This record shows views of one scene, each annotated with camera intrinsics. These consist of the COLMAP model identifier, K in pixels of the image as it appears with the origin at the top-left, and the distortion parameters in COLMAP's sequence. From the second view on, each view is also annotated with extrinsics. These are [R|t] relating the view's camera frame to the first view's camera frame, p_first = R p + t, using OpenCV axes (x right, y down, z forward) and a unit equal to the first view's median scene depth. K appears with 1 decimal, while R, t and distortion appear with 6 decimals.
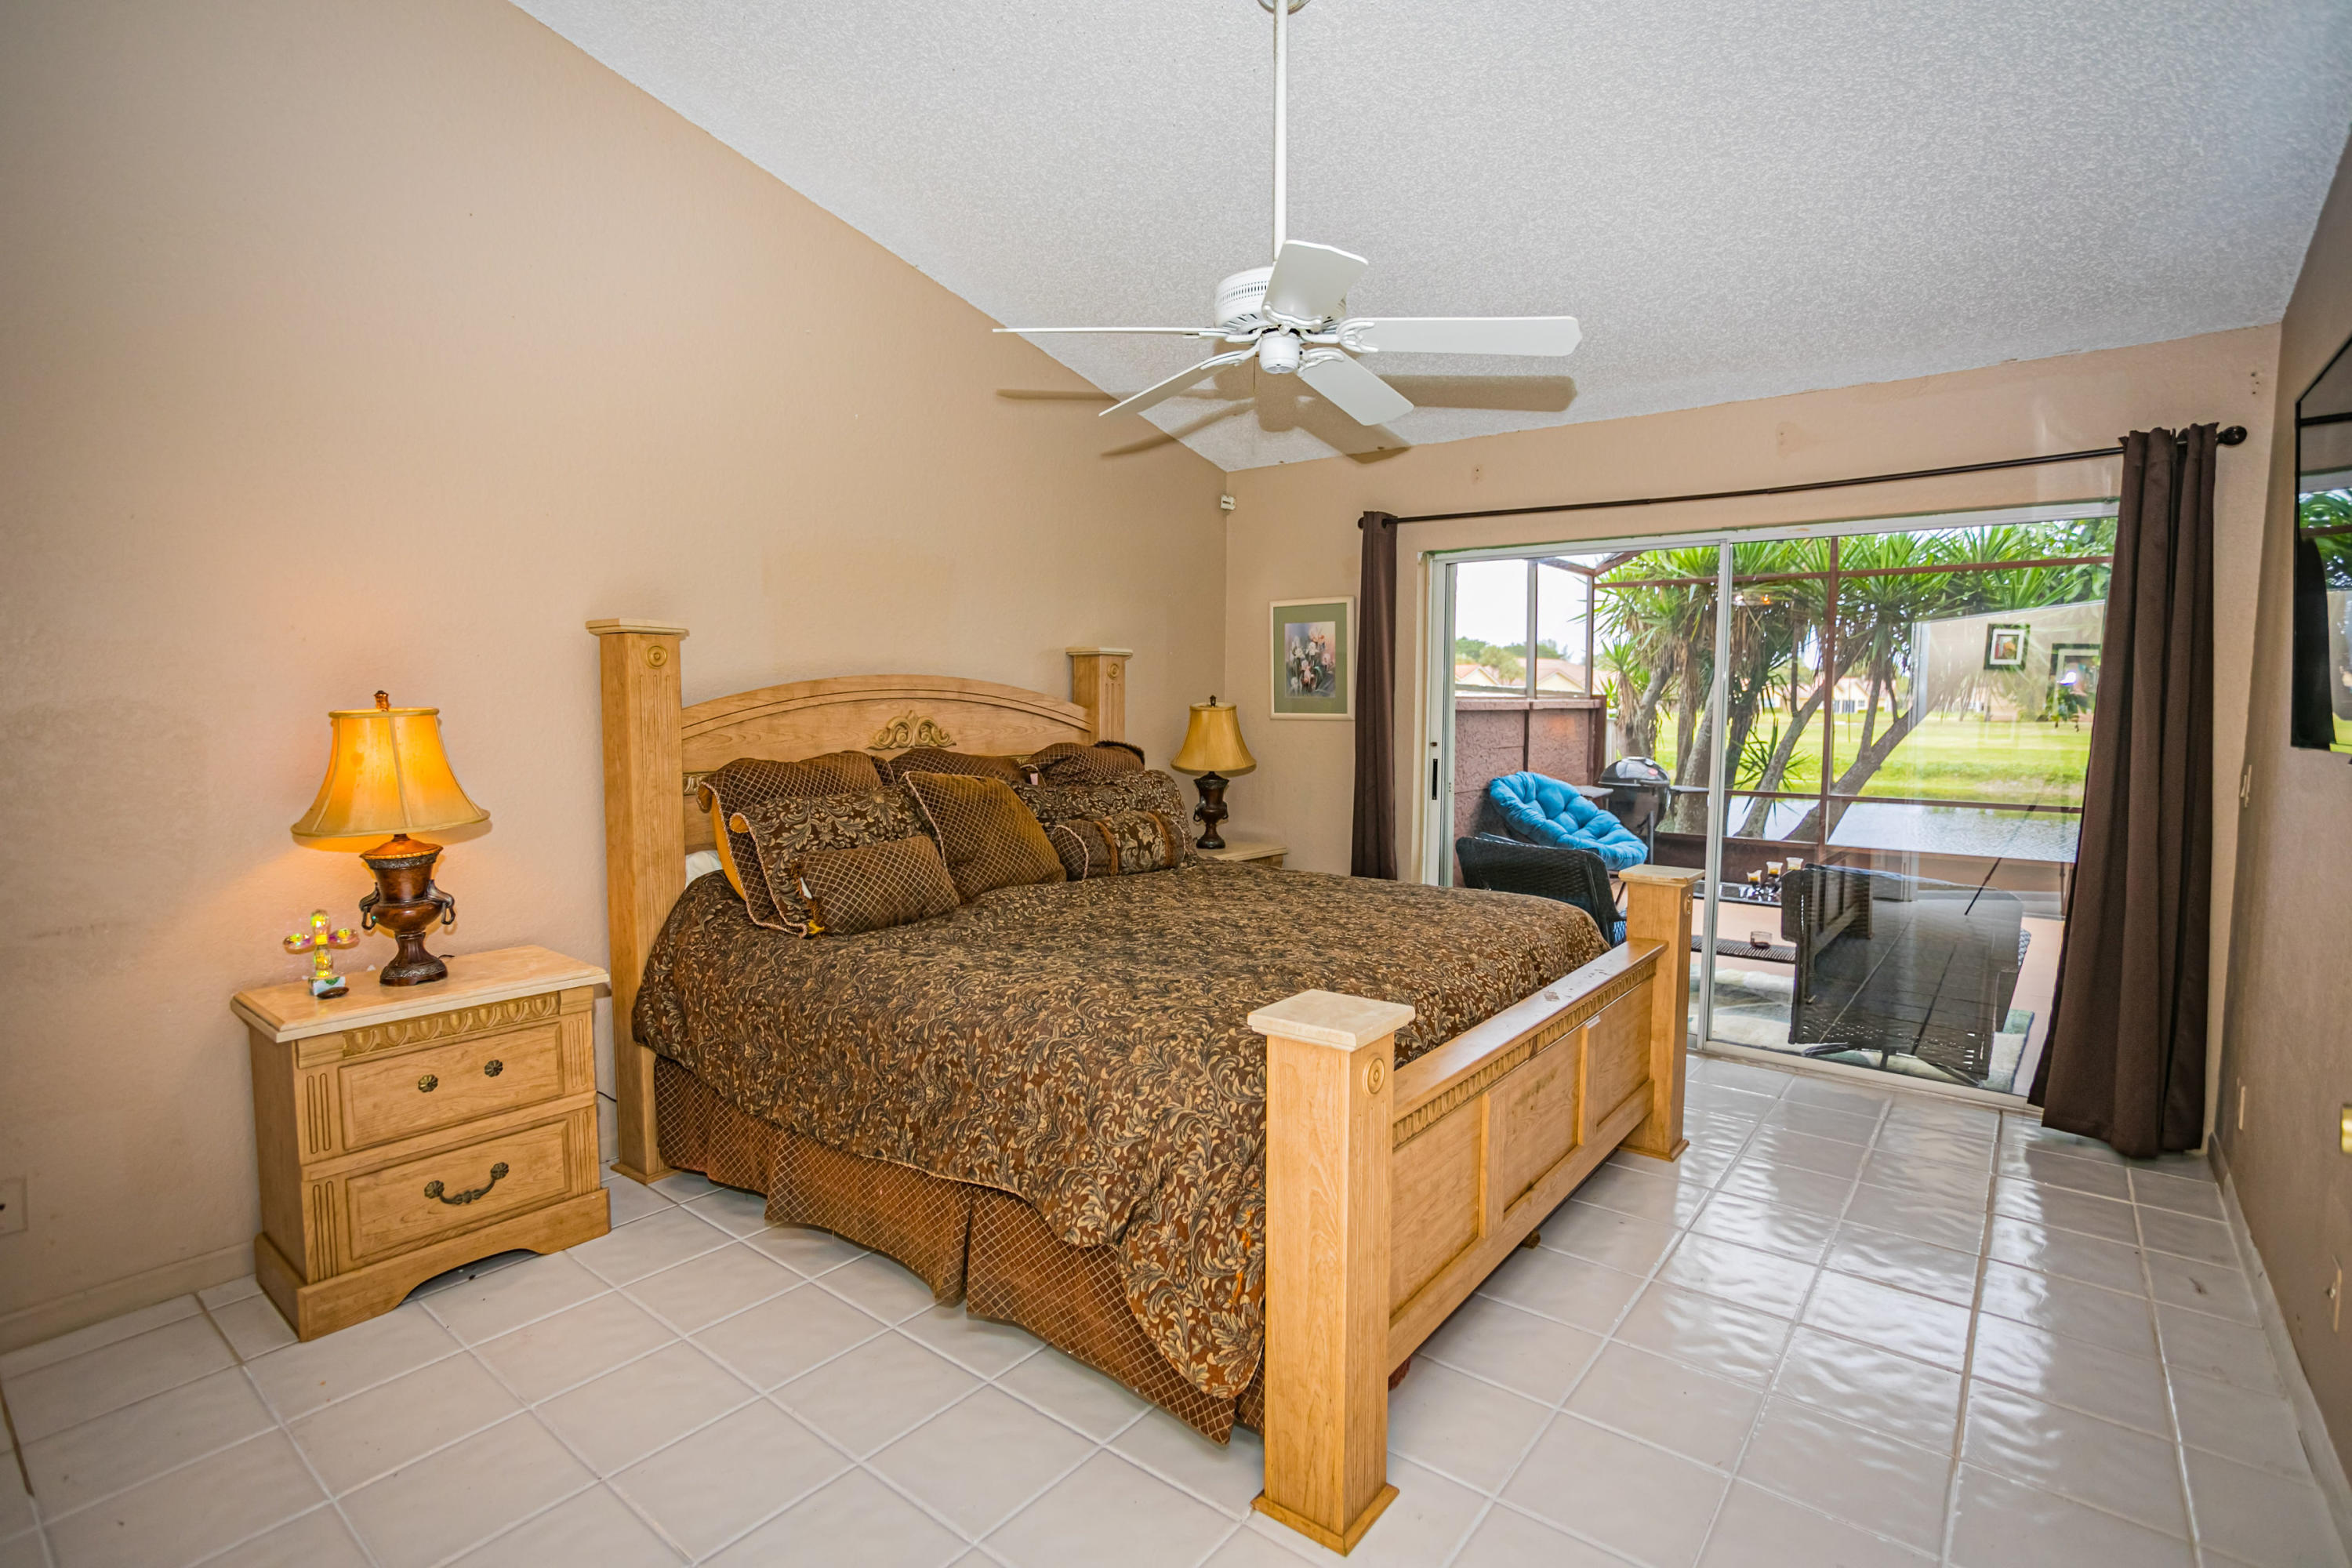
lens RADIAL K [[1123.6, 0, 1185.6], [0, 1123.6, 781.1], [0, 0, 1]] dist [-0.036277, 0.011727]
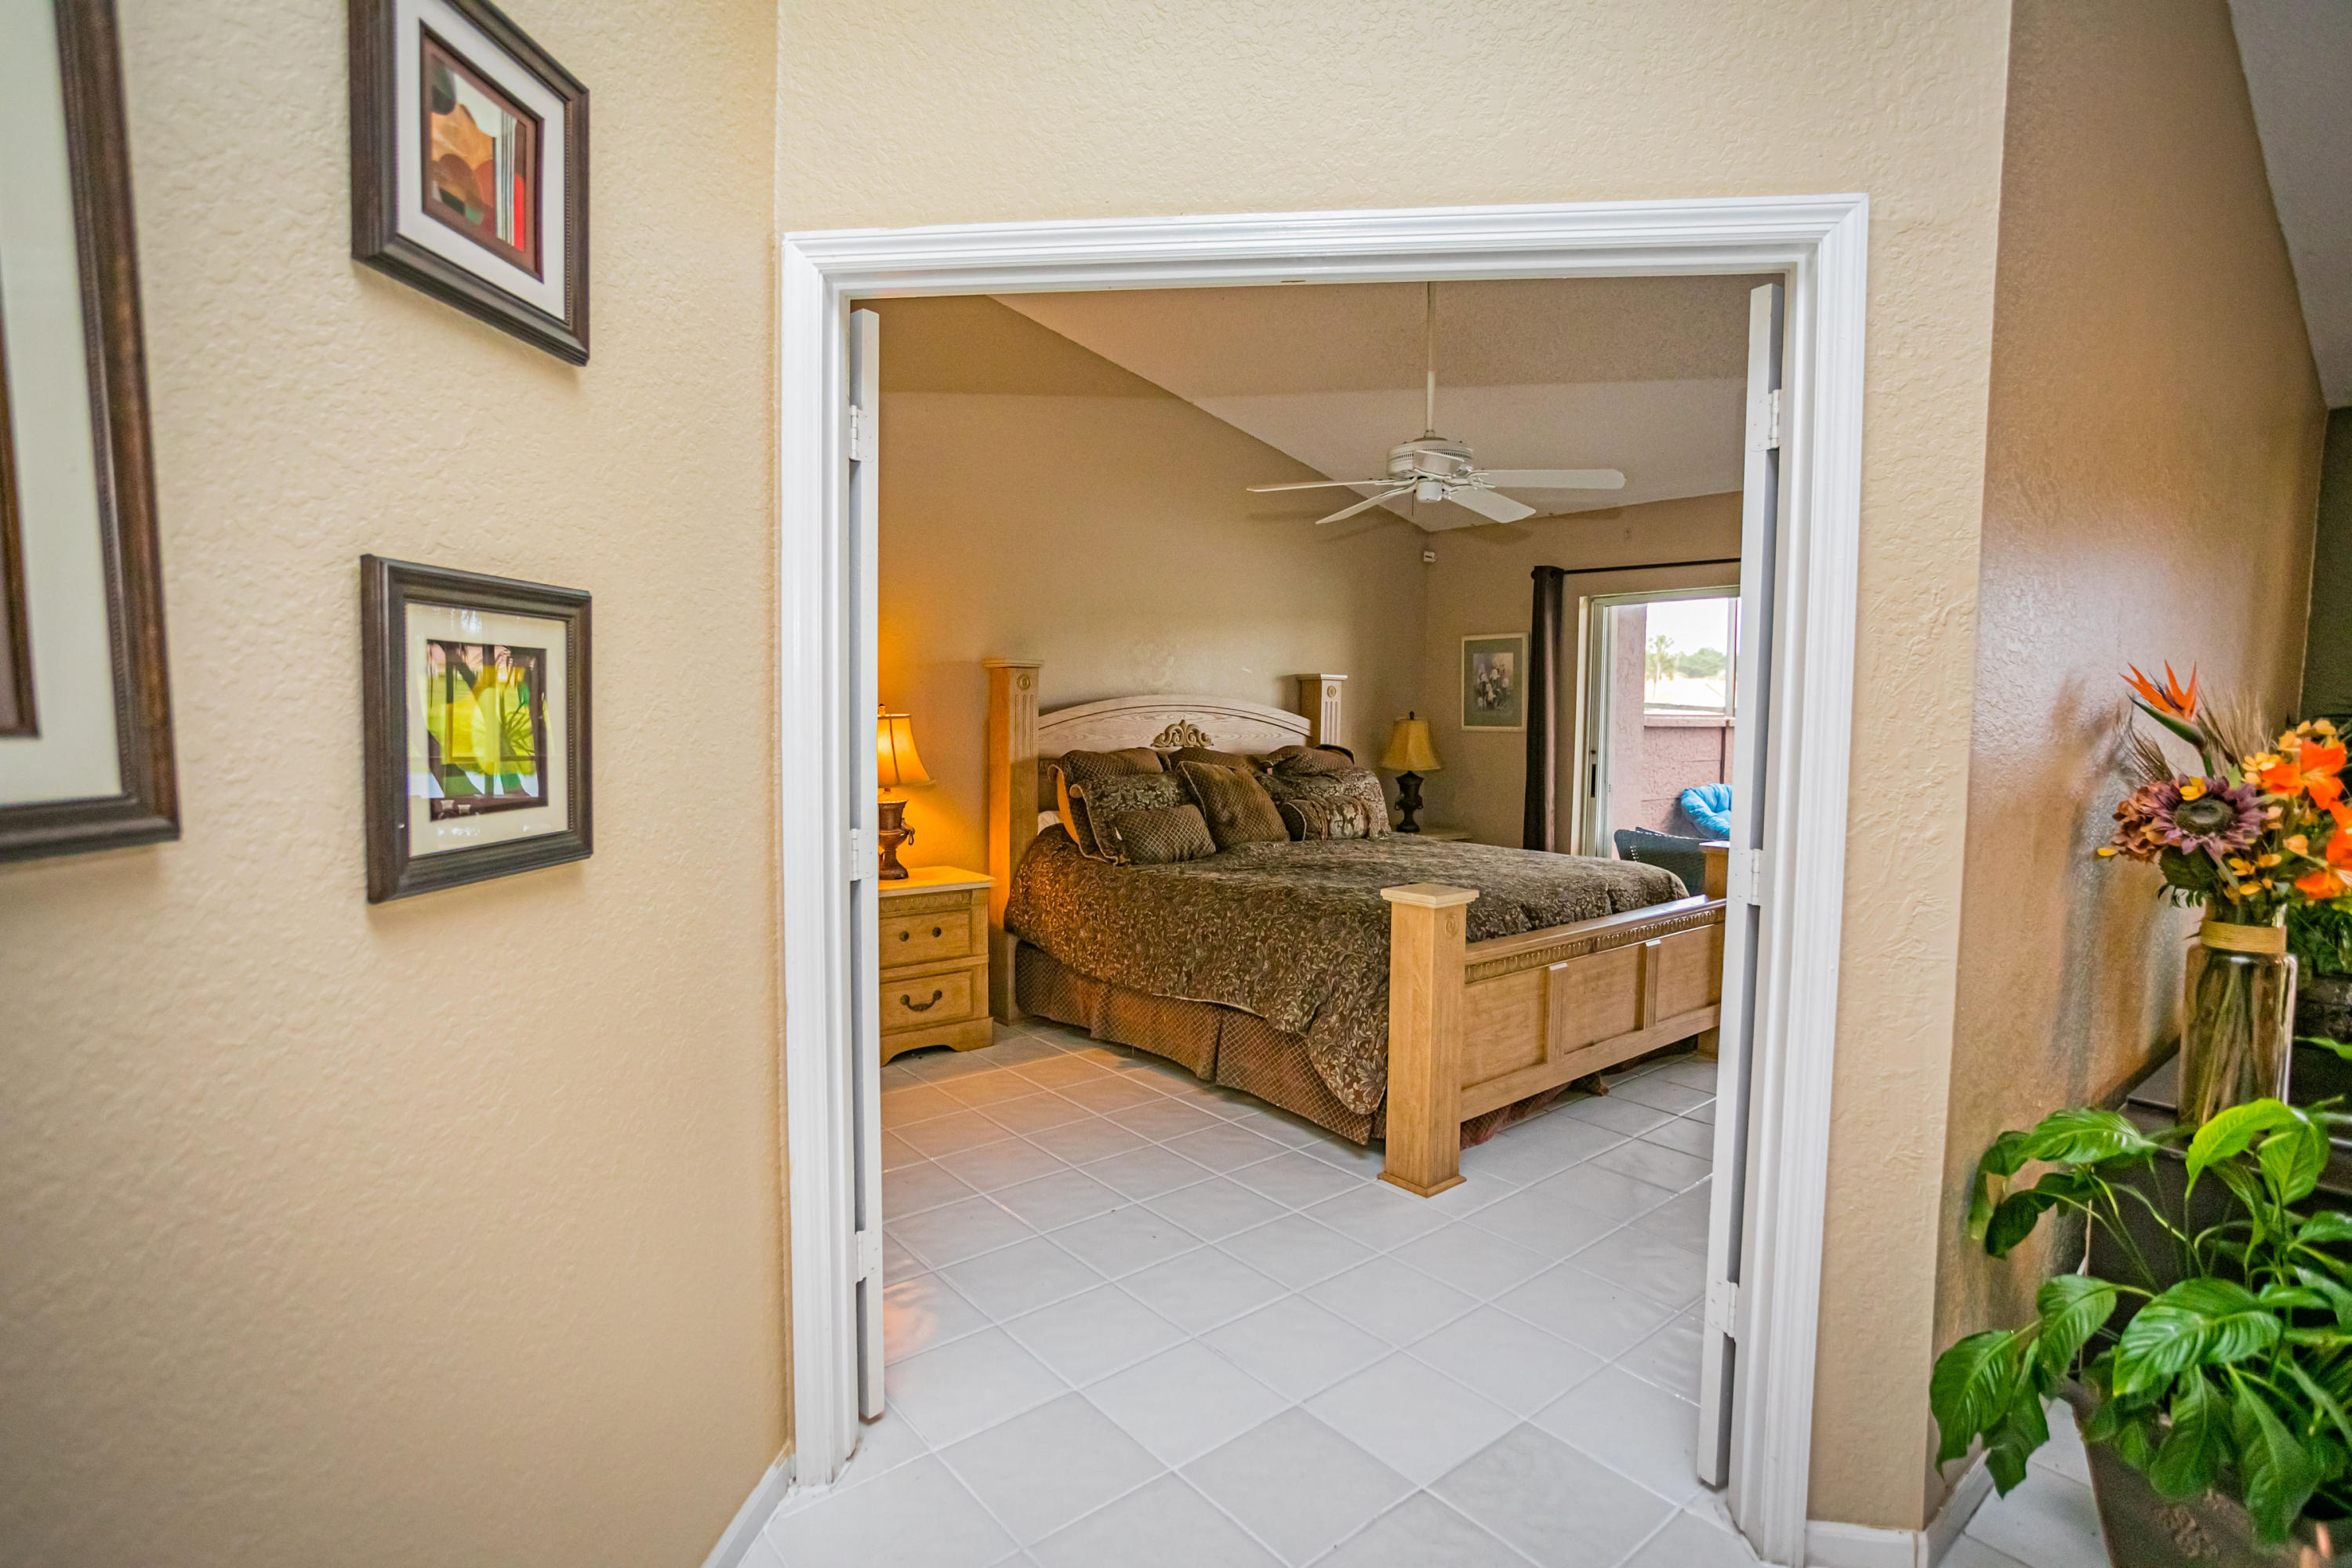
lens RADIAL K [[1123.6, 0, 1168.5], [0, 1123.6, 793.5], [0, 0, 1]] dist [-0.036277, 0.011727]
pose [[0.973333, 0.024632, -0.228069, 0.082672], [-0.025127, 0.999684, 0.000733, 0.040003], [0.228015, 0.005018, 0.973645, -0.516151]]
